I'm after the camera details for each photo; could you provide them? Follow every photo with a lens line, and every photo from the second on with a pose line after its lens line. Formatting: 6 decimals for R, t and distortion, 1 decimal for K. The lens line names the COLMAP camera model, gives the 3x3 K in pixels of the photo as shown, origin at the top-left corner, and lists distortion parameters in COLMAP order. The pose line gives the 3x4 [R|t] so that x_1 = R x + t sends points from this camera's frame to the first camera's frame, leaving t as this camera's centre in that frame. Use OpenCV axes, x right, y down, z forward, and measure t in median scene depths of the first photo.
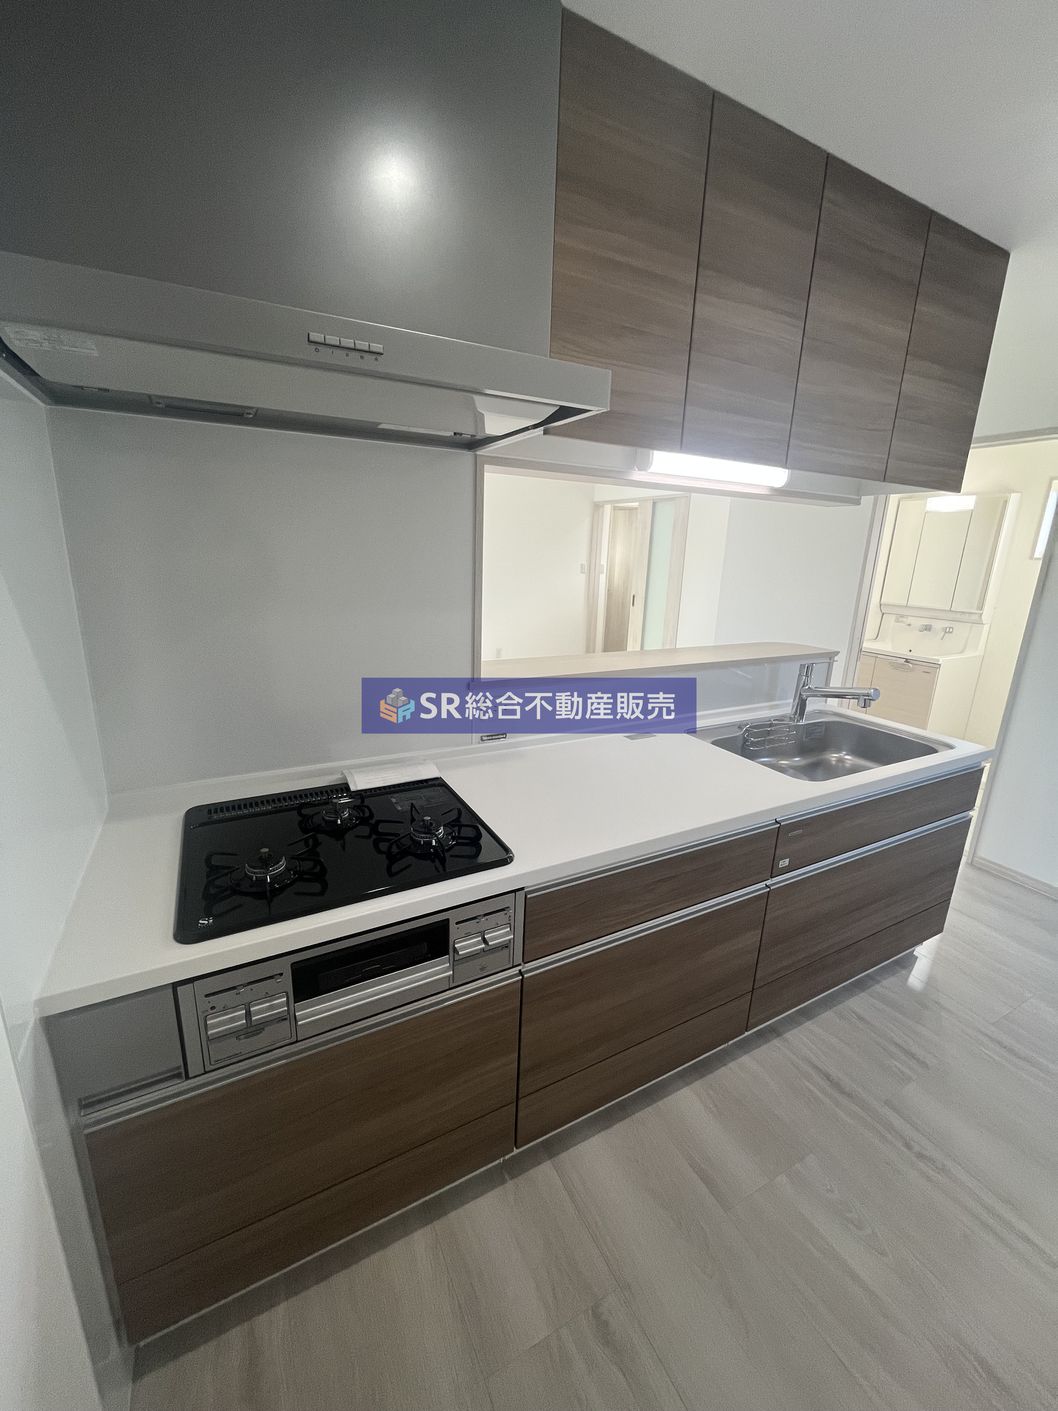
lens RADIAL K [[577.6, 0, 526.0], [0, 577.6, 698.2], [0, 0, 1]] dist [-0.002416, -0.000665]
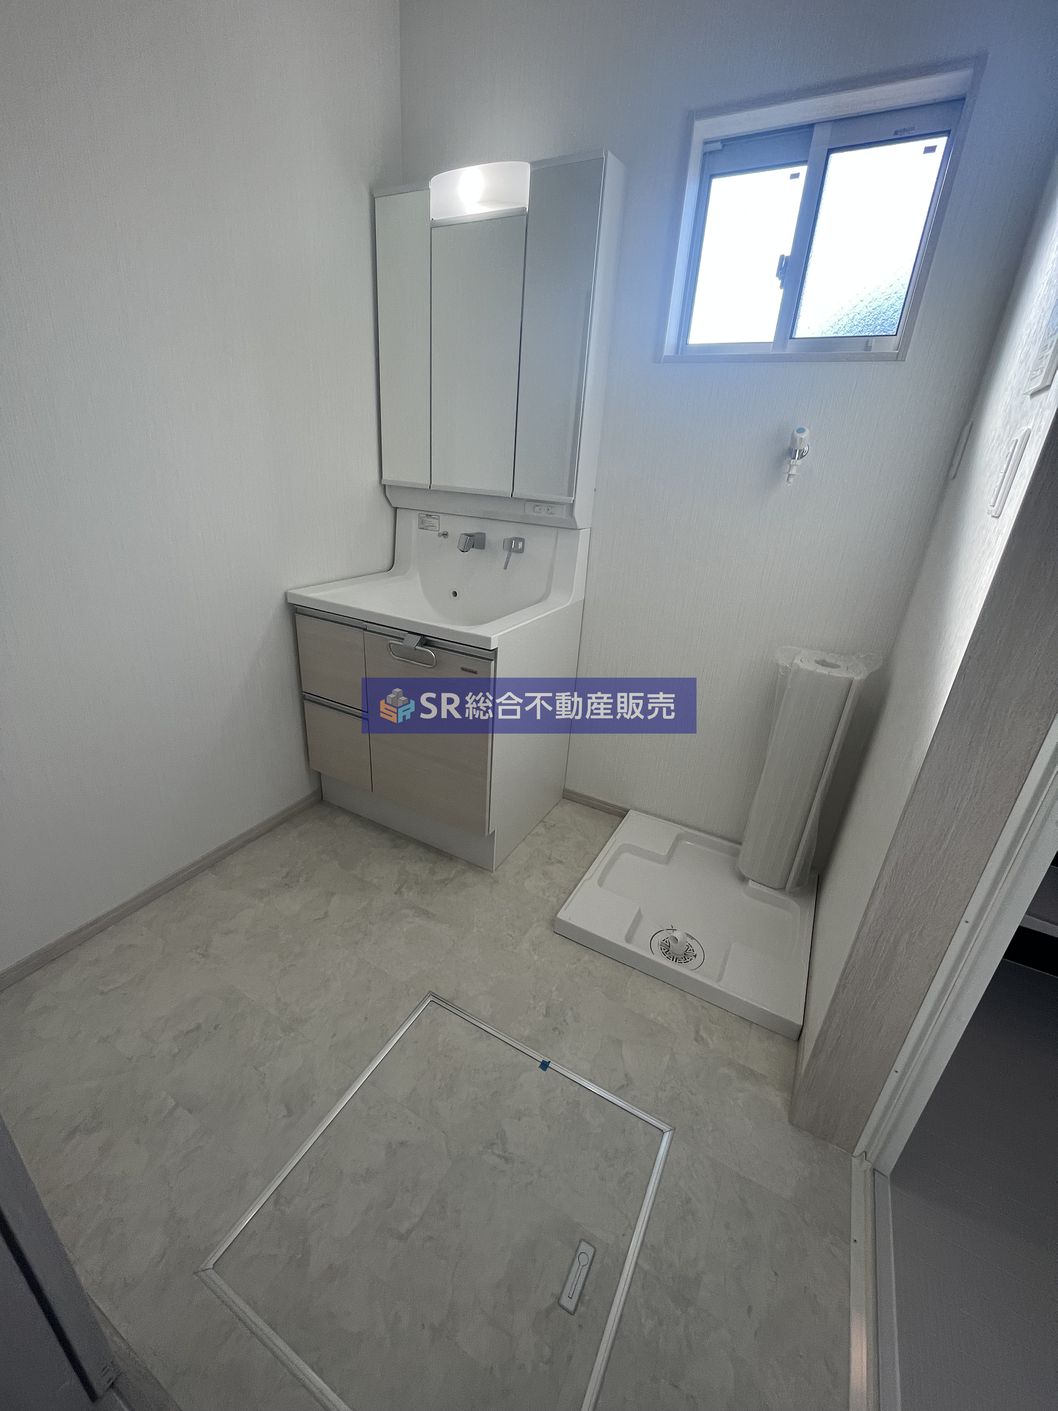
lens RADIAL K [[577.6, 0, 523.6], [0, 577.6, 705.2], [0, 0, 1]] dist [-0.002416, -0.000665]
pose [[0.838356, -0.200696, 0.506835, 0.480902], [0.106376, 0.972117, 0.208980, -0.088835], [-0.534644, -0.121285, 0.836329, 0.602576]]
